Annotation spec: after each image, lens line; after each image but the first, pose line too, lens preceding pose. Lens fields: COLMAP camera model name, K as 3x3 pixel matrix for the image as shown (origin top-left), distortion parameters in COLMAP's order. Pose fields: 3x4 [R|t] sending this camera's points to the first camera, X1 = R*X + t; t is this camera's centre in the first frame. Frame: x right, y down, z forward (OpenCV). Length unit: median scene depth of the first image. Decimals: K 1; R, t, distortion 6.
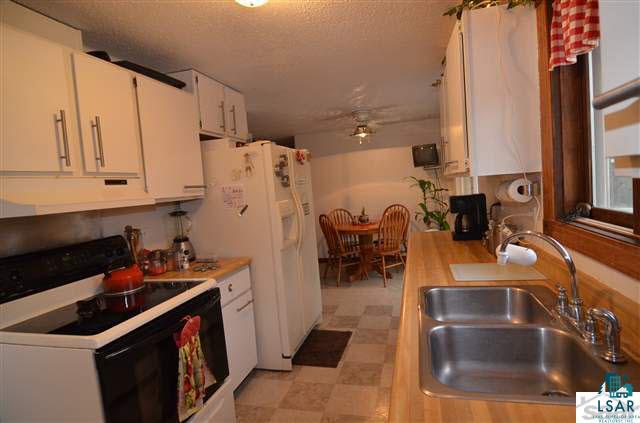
lens RADIAL K [[359.4, 0, 320.0], [0, 359.4, 211.5], [0, 0, 1]] dist [-0.005262, -0.001061]
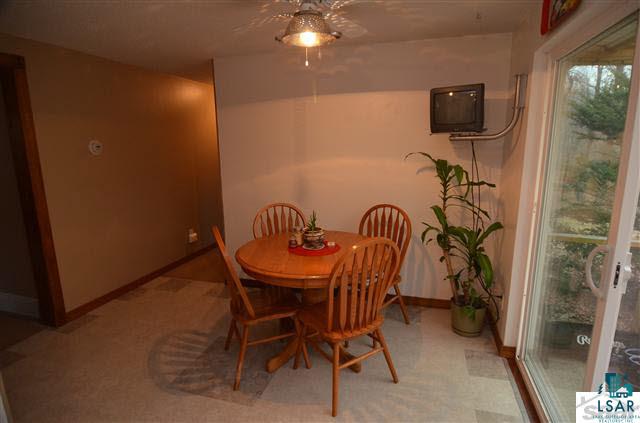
lens RADIAL K [[359.4, 0, 320.0], [0, 359.4, 211.5], [0, 0, 1]] dist [-0.005262, -0.001061]
pose [[0.997427, 0.070723, -0.011744, 0.126214], [-0.069024, 0.991609, 0.109305, -0.061058], [0.019375, -0.108213, 0.993939, 0.499958]]
